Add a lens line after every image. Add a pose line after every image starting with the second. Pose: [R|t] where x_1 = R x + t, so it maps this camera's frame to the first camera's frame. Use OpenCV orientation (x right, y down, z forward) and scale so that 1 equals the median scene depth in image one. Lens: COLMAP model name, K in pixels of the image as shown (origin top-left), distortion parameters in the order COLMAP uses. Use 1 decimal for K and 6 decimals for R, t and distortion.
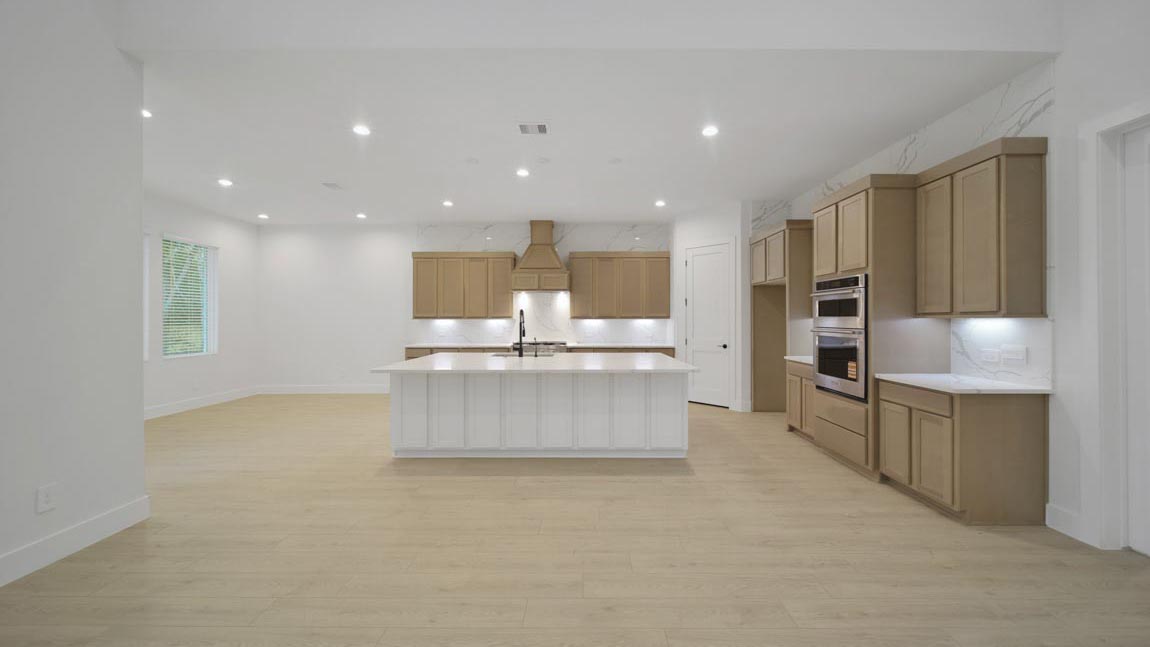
lens RADIAL K [[419.9, 0, 589.5], [0, 419.9, 321.6], [0, 0, 1]] dist [0.001263, -0.000270]
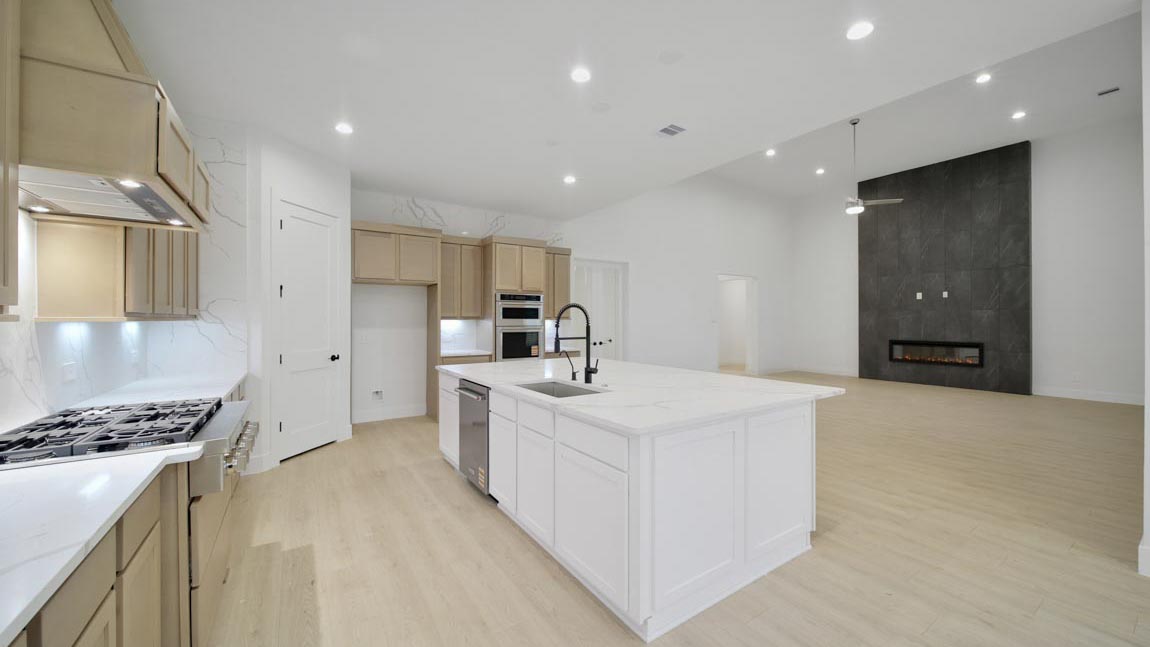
lens RADIAL K [[419.9, 0, 573.5], [0, 419.9, 318.4], [0, 0, 1]] dist [0.001263, -0.000270]
pose [[-0.546332, 0.004567, 0.837556, -0.805758], [0.006818, 0.999976, -0.001005, -0.010193], [-0.837541, 0.005161, -0.546351, 1.662227]]
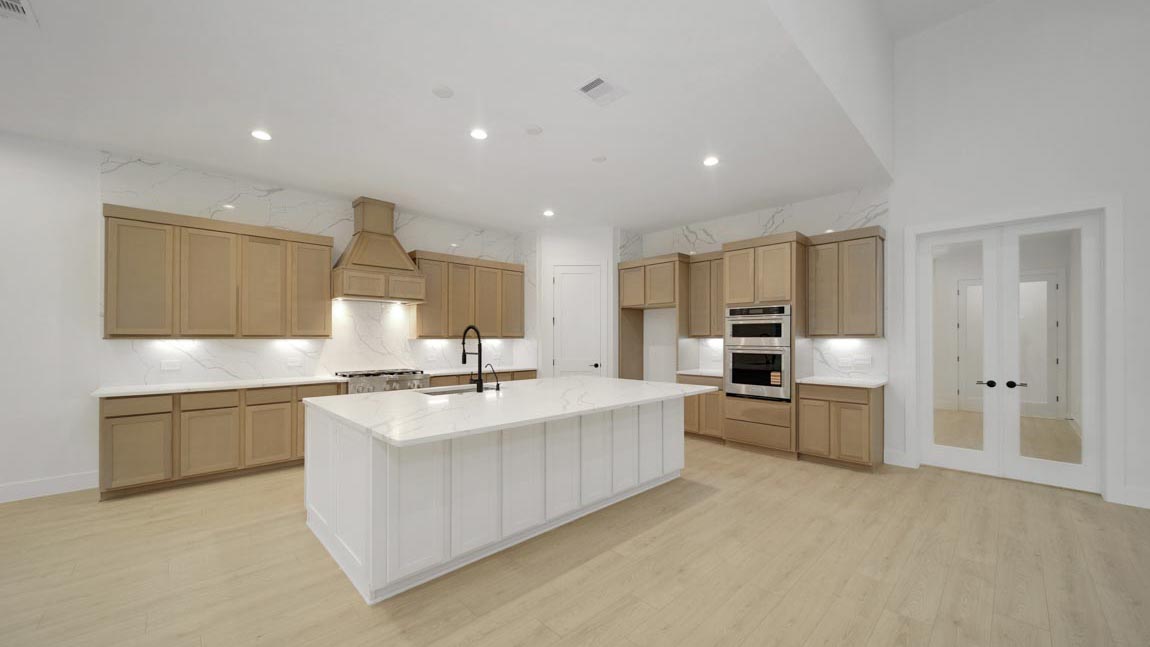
lens RADIAL K [[419.9, 0, 588.3], [0, 419.9, 340.5], [0, 0, 1]] dist [0.001263, -0.000270]
pose [[0.714274, -0.002444, 0.699862, -0.648119], [0.004092, 0.999991, -0.000684, -0.002728], [-0.699854, 0.003352, 0.714278, 0.444206]]
